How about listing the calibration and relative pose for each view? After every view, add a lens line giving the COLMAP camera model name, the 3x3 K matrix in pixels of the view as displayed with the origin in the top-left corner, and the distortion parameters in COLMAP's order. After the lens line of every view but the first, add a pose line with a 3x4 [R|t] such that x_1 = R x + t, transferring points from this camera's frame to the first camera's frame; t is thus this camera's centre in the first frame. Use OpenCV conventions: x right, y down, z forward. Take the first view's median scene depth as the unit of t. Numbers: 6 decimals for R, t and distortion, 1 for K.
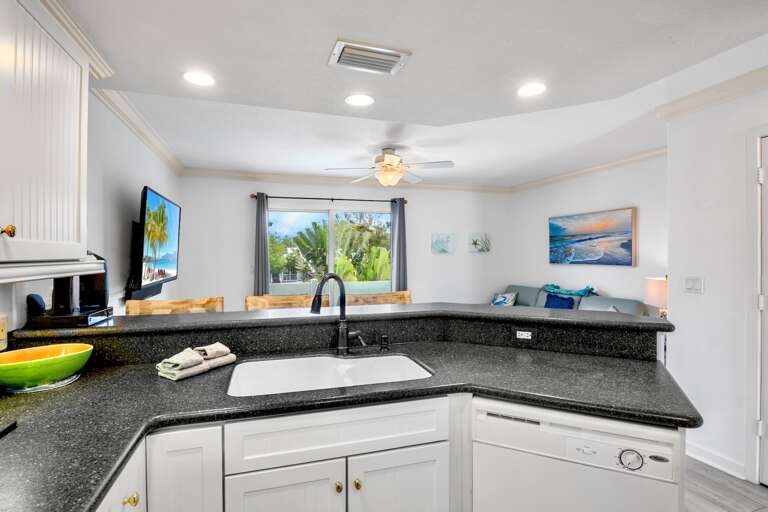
lens RADIAL K [[381.0, 0, 379.6], [0, 381.0, 255.1], [0, 0, 1]] dist [-0.017737, -0.000116]
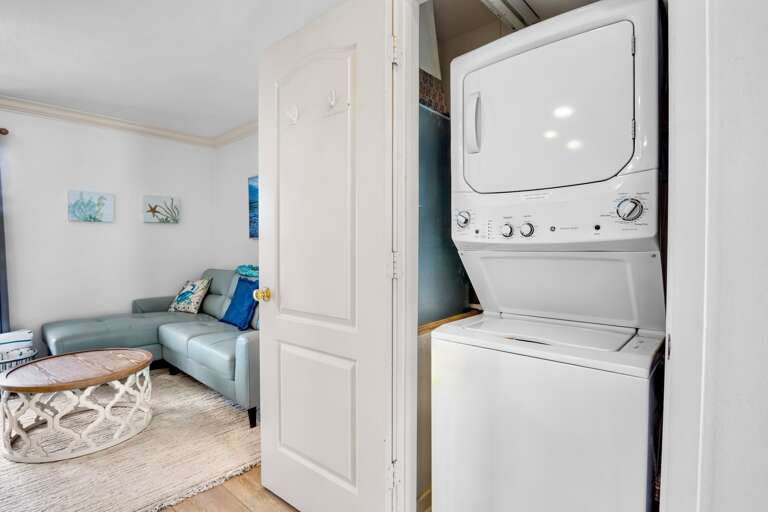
lens RADIAL K [[381.0, 0, 379.6], [0, 381.0, 255.1], [0, 0, 1]] dist [-0.017737, -0.000116]
pose [[0.866538, -0.006756, 0.499066, 0.317786], [-0.001944, 0.999855, 0.016911, 0.046378], [-0.499107, -0.015624, 0.866399, 0.227976]]
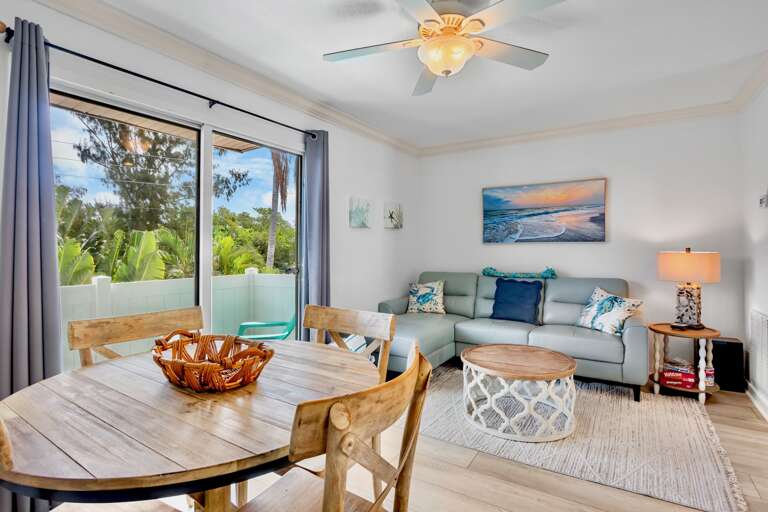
lens RADIAL K [[385.6, 0, 384.2], [0, 385.6, 247.1], [0, 0, 1]] dist [-0.016847, -0.000171]
pose [[0.763536, 0.001882, 0.645762, -0.286138], [0.001463, 0.999988, -0.004644, 0.037467], [-0.645763, 0.004490, 0.763524, 0.534054]]
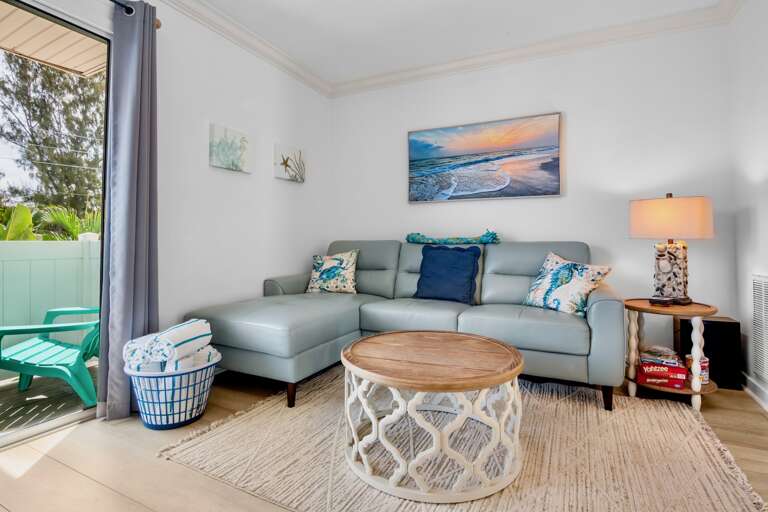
lens RADIAL K [[384.0, 0, 384.6], [0, 384.0, 235.2], [0, 0, 1]] dist [-0.014552, 0.000097]
pose [[0.687308, 0.016669, 0.726175, -0.057307], [-0.001396, 0.999765, -0.021628, 0.099900], [-0.726365, 0.013851, 0.687170, 0.628941]]
